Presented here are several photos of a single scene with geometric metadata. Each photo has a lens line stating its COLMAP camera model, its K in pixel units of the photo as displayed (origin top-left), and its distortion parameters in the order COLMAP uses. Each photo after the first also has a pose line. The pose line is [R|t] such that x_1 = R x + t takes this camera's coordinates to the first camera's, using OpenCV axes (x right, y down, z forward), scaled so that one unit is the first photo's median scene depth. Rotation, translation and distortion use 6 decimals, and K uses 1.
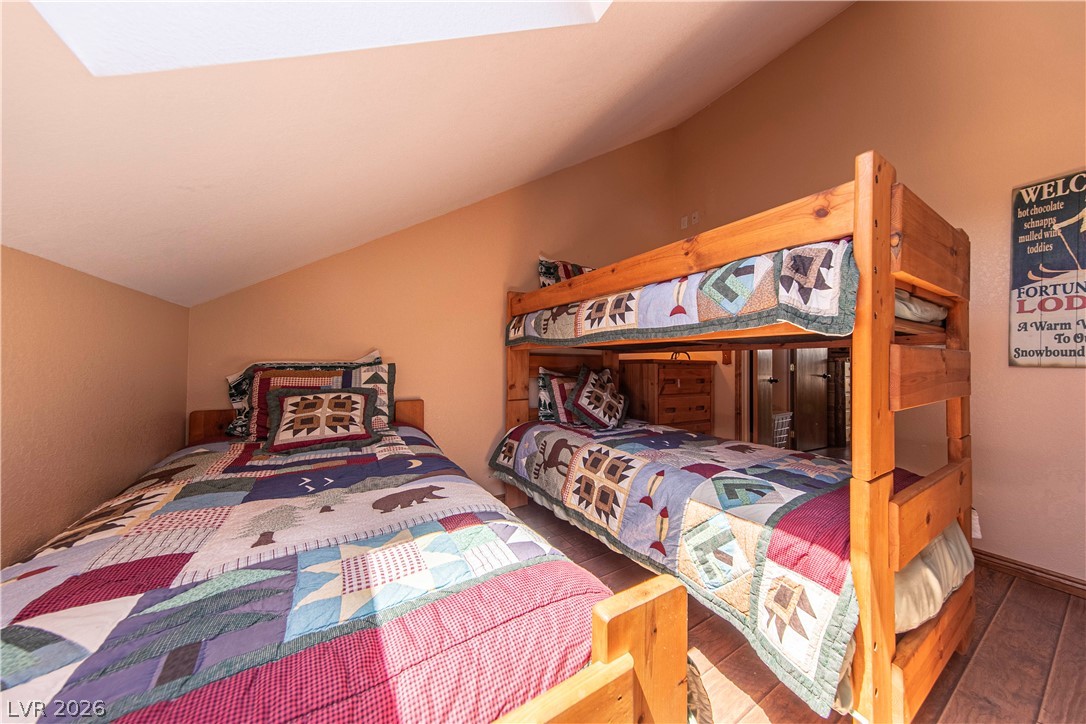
lens RADIAL K [[345.3, 0, 543.0], [0, 345.3, 362.0], [0, 0, 1]] dist [0.039226, -0.000016]
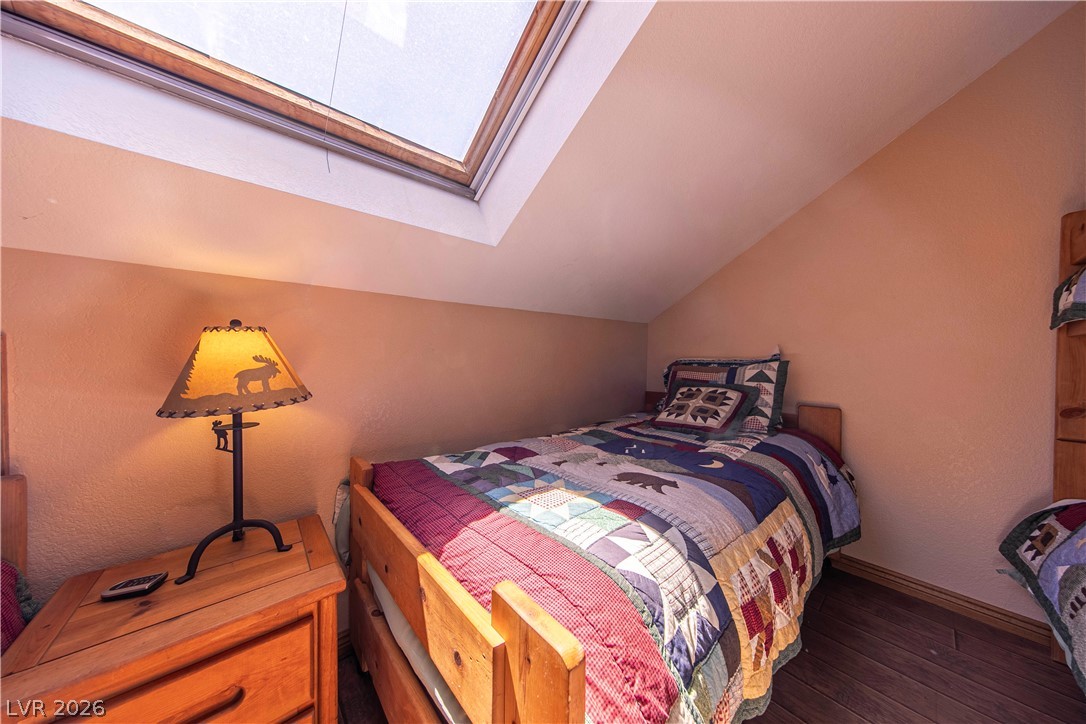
lens RADIAL K [[345.3, 0, 543.0], [0, 345.3, 362.0], [0, 0, 1]] dist [0.039226, -0.000016]
pose [[0.198088, 0.011857, -0.980112, 0.510174], [-0.001672, 0.999929, 0.011759, -0.004187], [0.980183, -0.000690, 0.198094, 0.362941]]
